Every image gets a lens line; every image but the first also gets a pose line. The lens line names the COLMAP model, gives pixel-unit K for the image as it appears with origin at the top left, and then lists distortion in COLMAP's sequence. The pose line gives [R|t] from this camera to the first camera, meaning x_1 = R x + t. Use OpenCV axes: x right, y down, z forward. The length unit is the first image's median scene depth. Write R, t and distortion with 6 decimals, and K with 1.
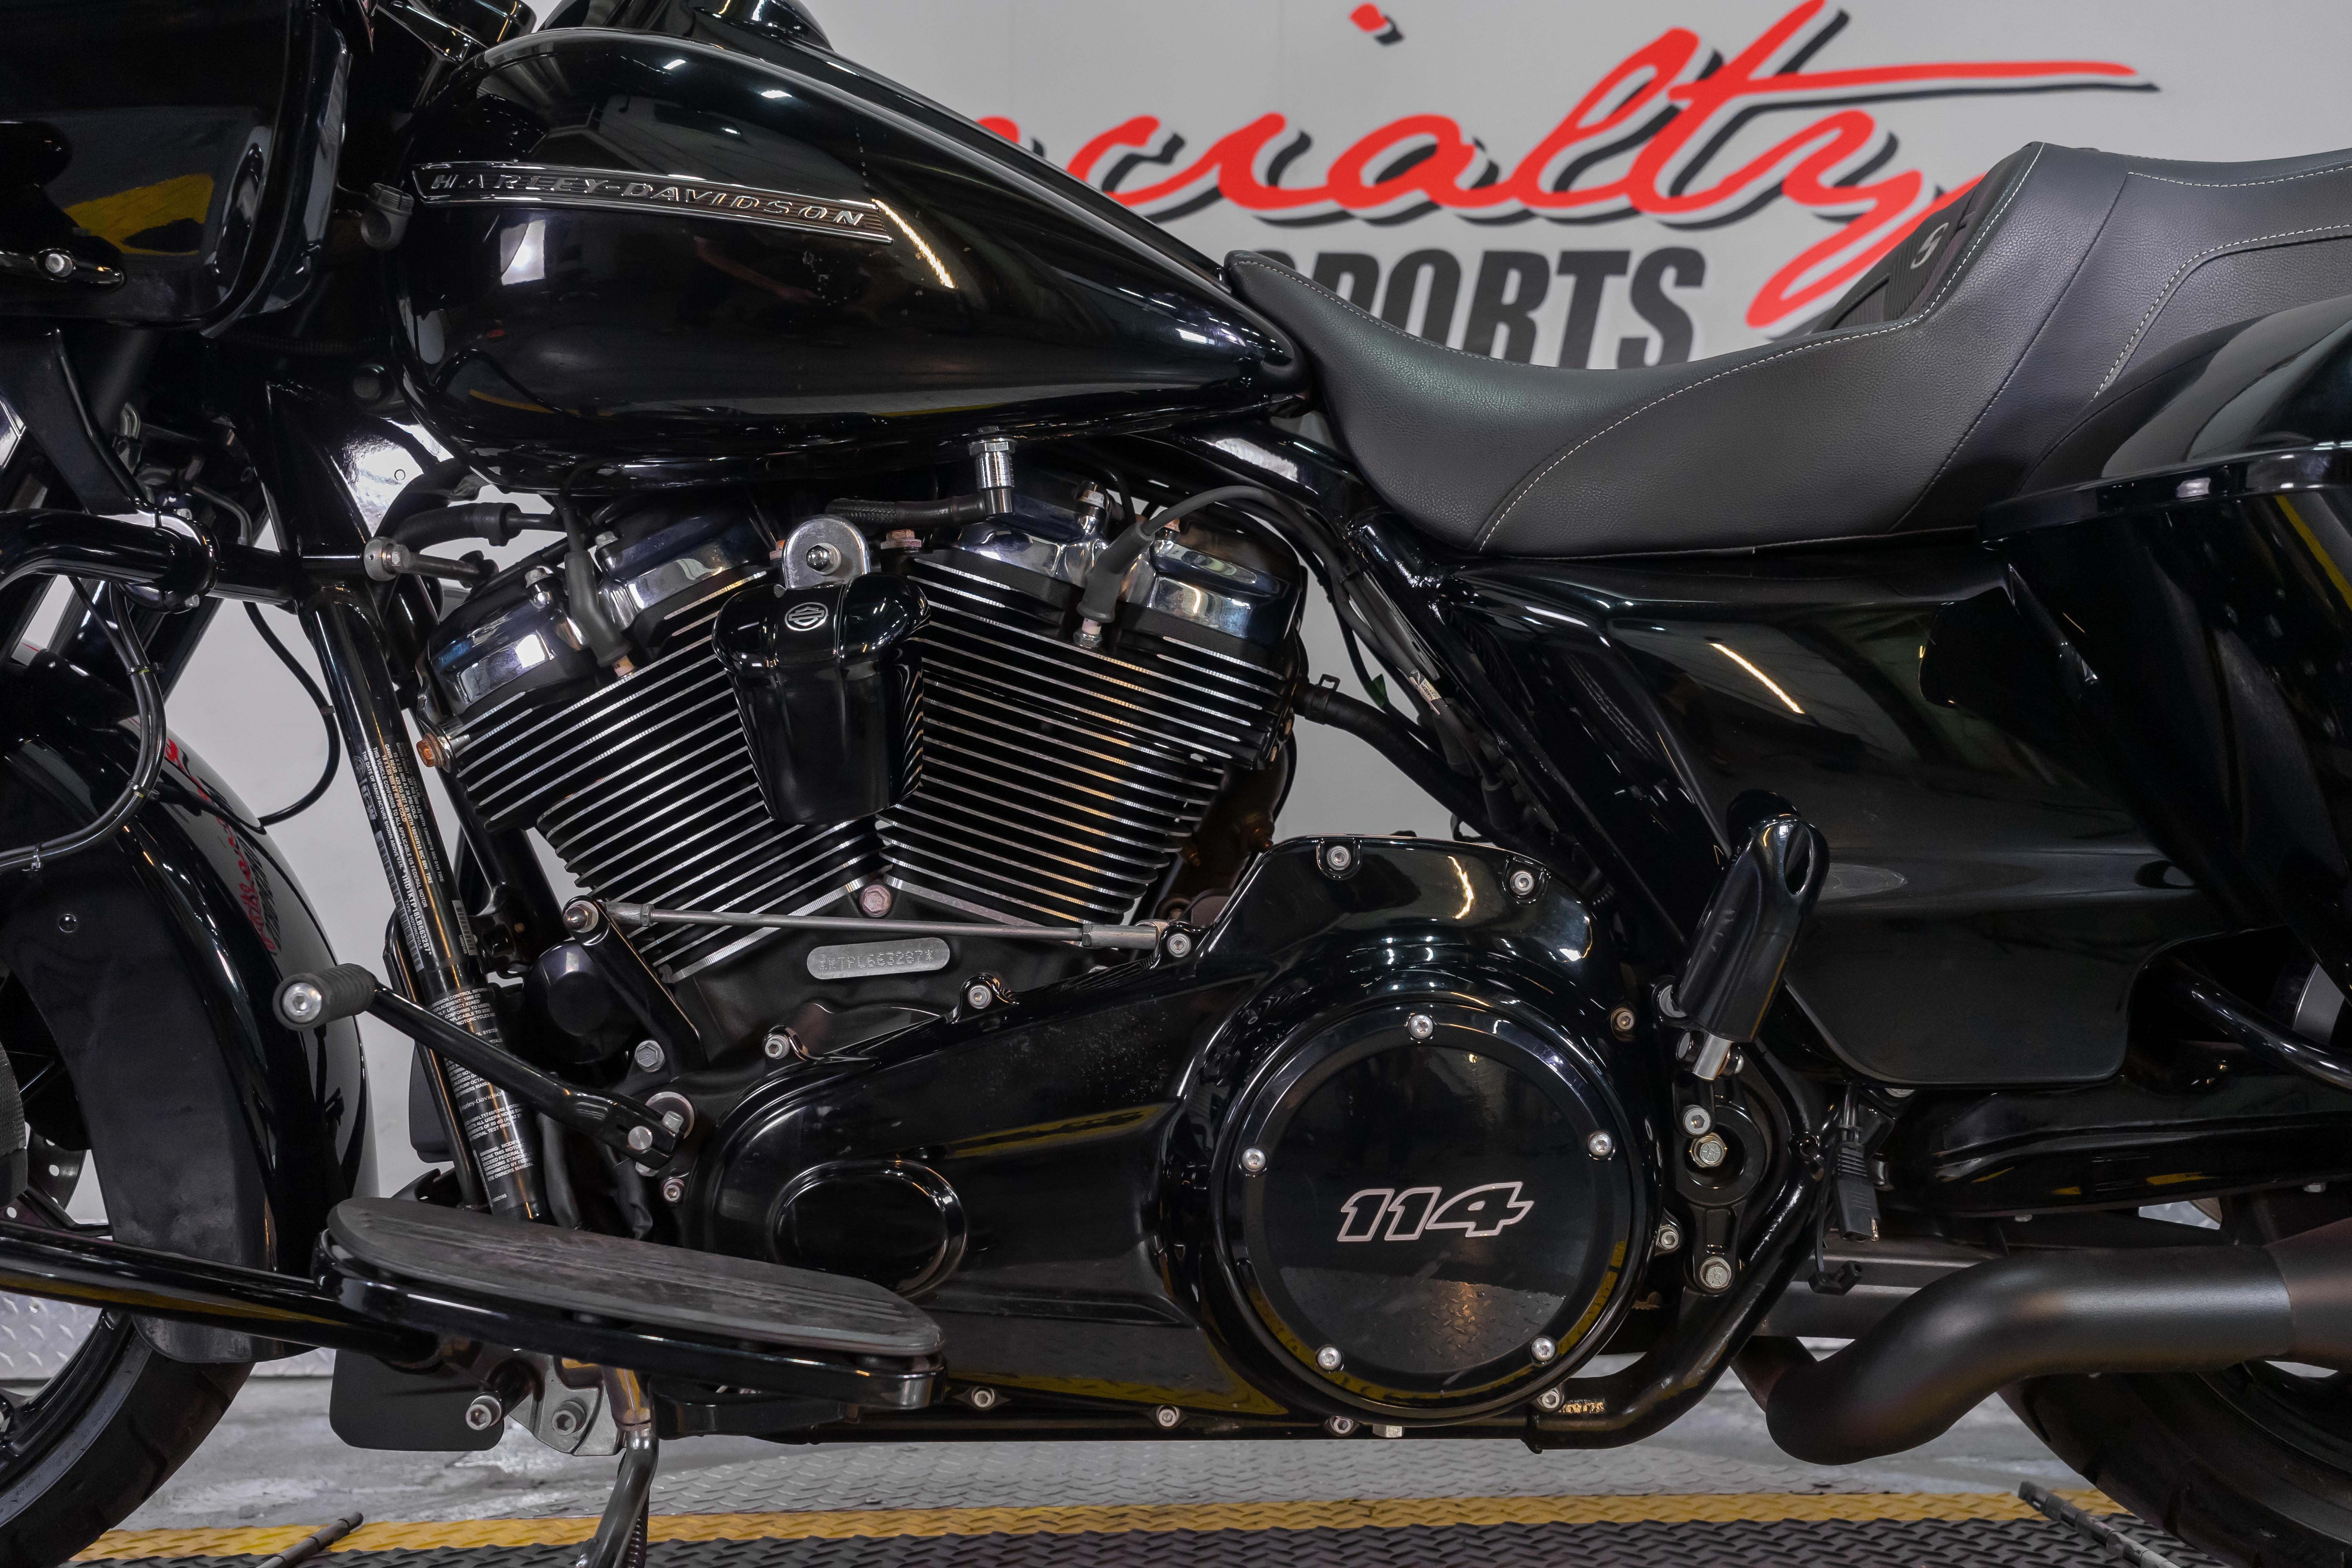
lens RADIAL K [[2091.2, 0, 1191.9], [0, 2091.2, 787.1], [0, 0, 1]] dist [-0.004074, 0.013392]
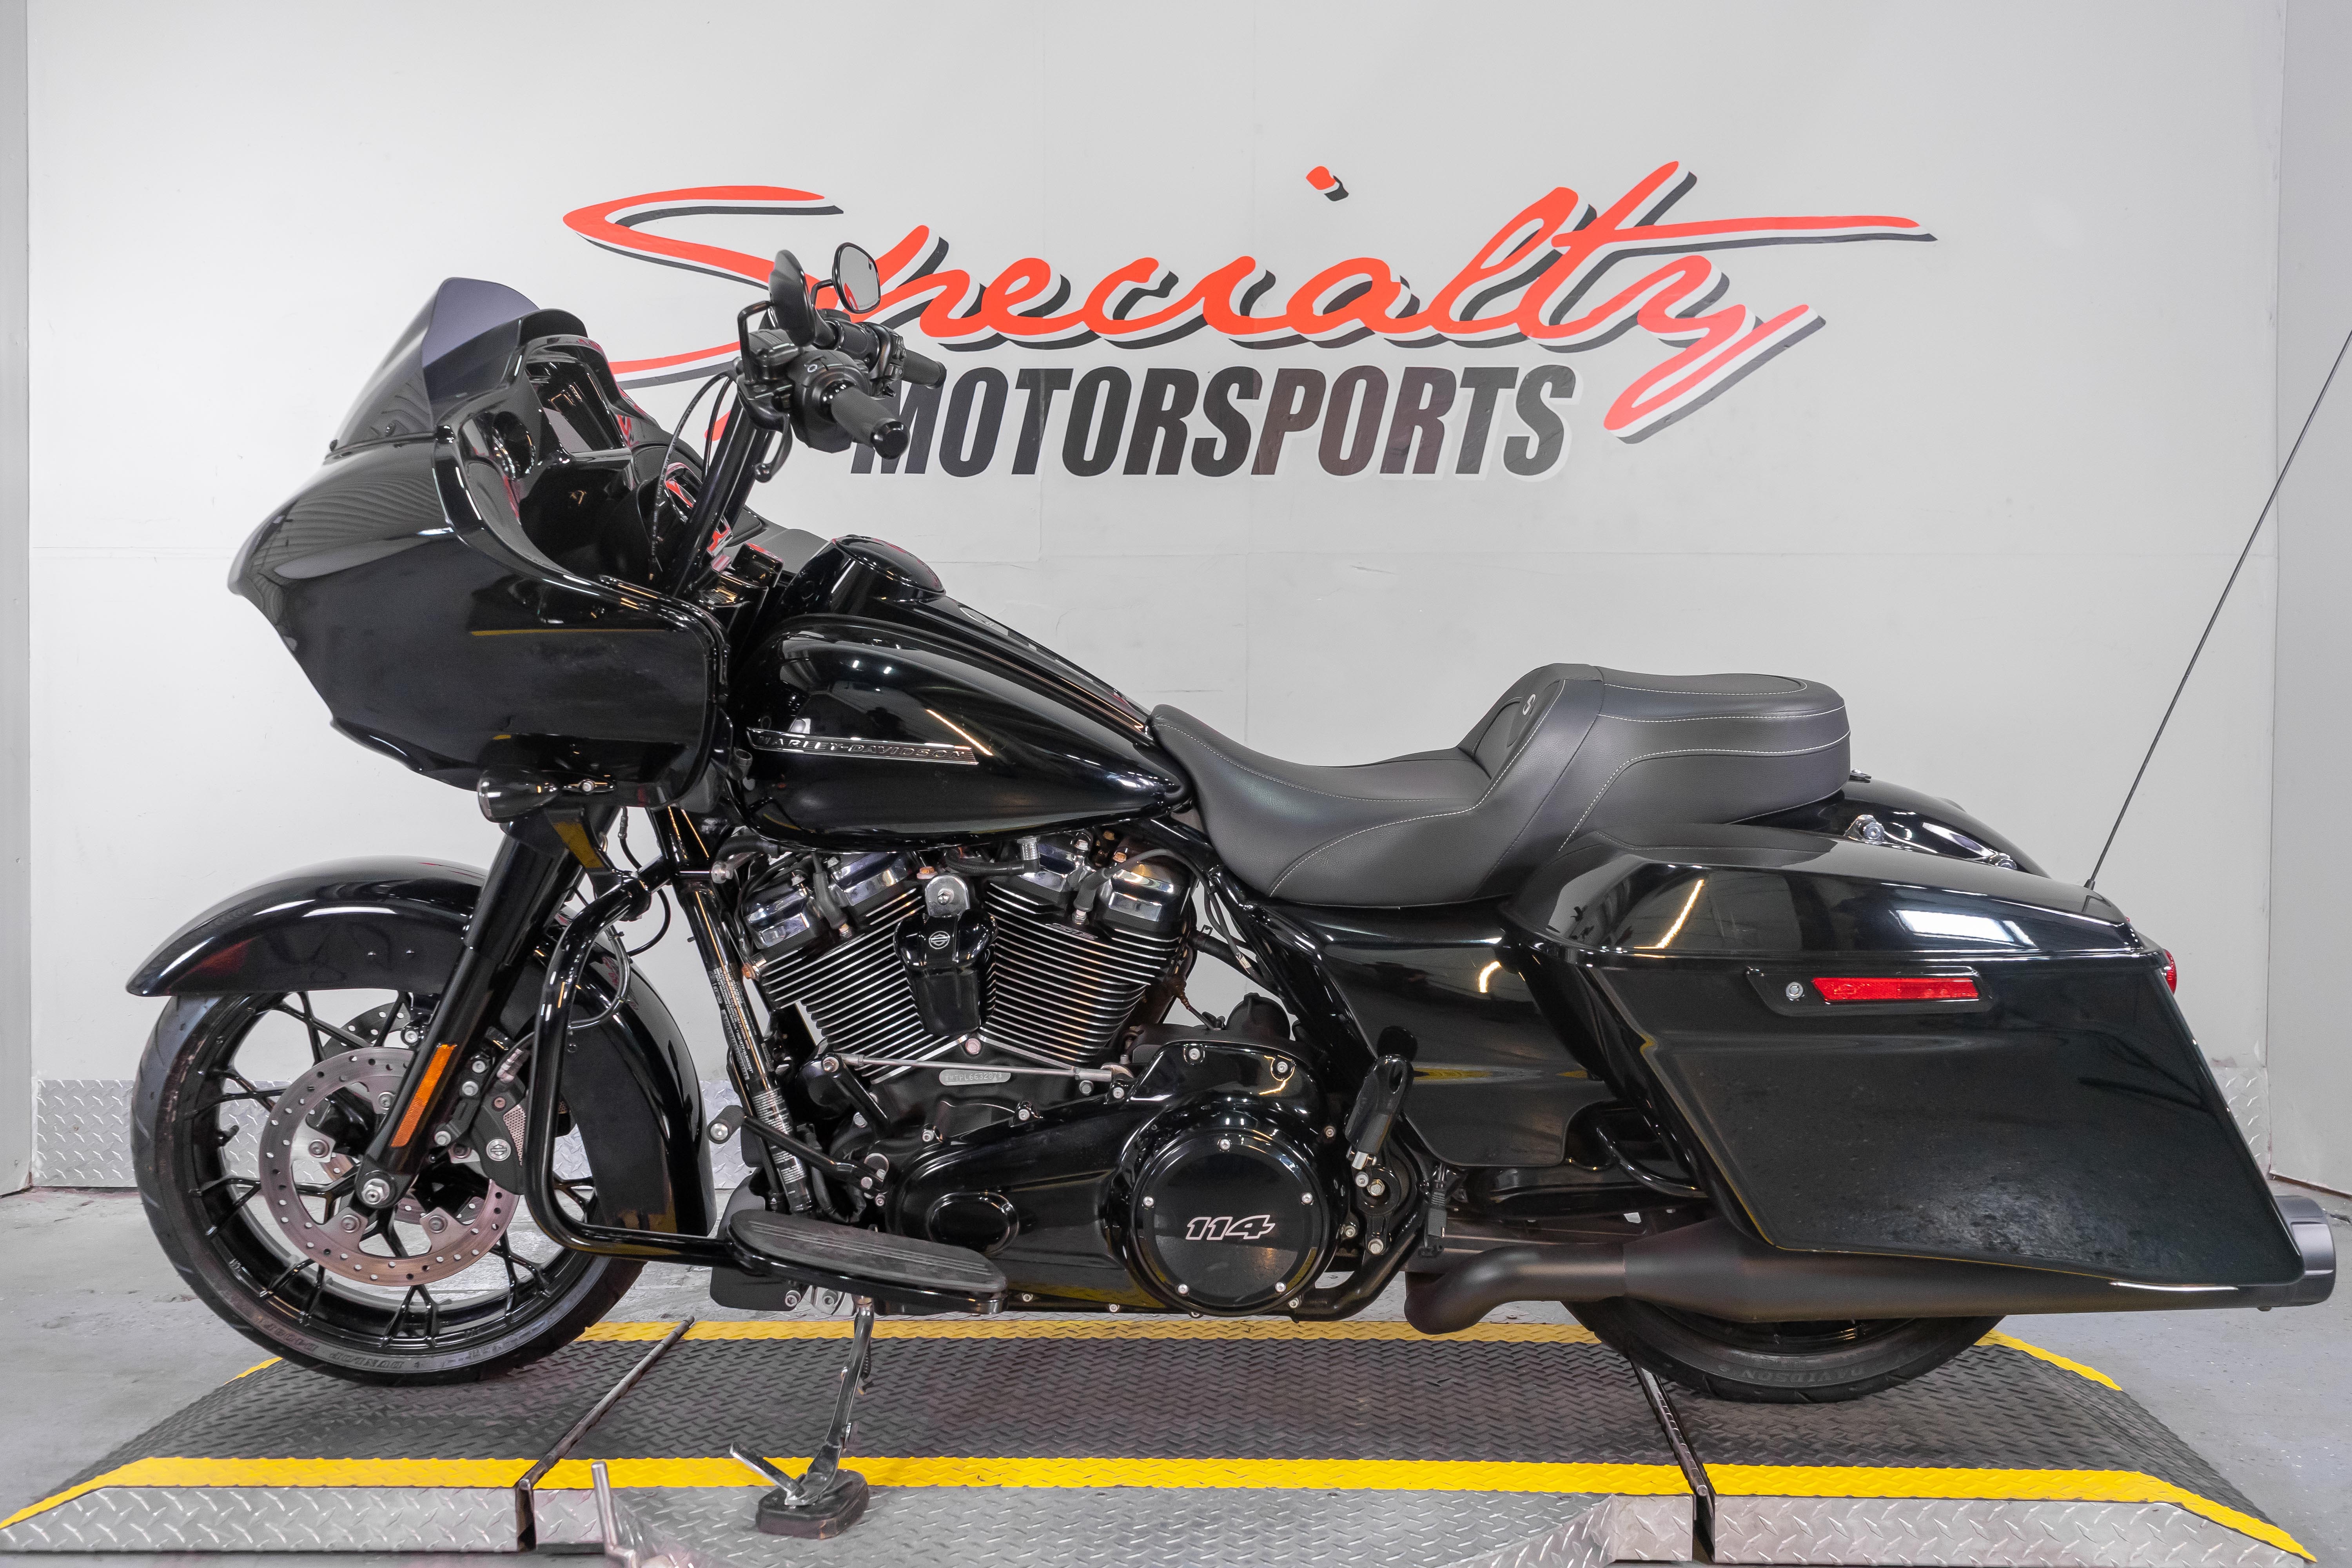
lens RADIAL K [[2220.4, 0, 1180.4], [0, 2220.4, 781.9], [0, 0, 1]] dist [0.005777, 0.000000]
pose [[0.999487, 0.010280, -0.030329, 0.107775], [-0.005744, 0.989266, 0.146010, -0.500877], [0.031504, -0.145761, 0.988818, -1.036672]]
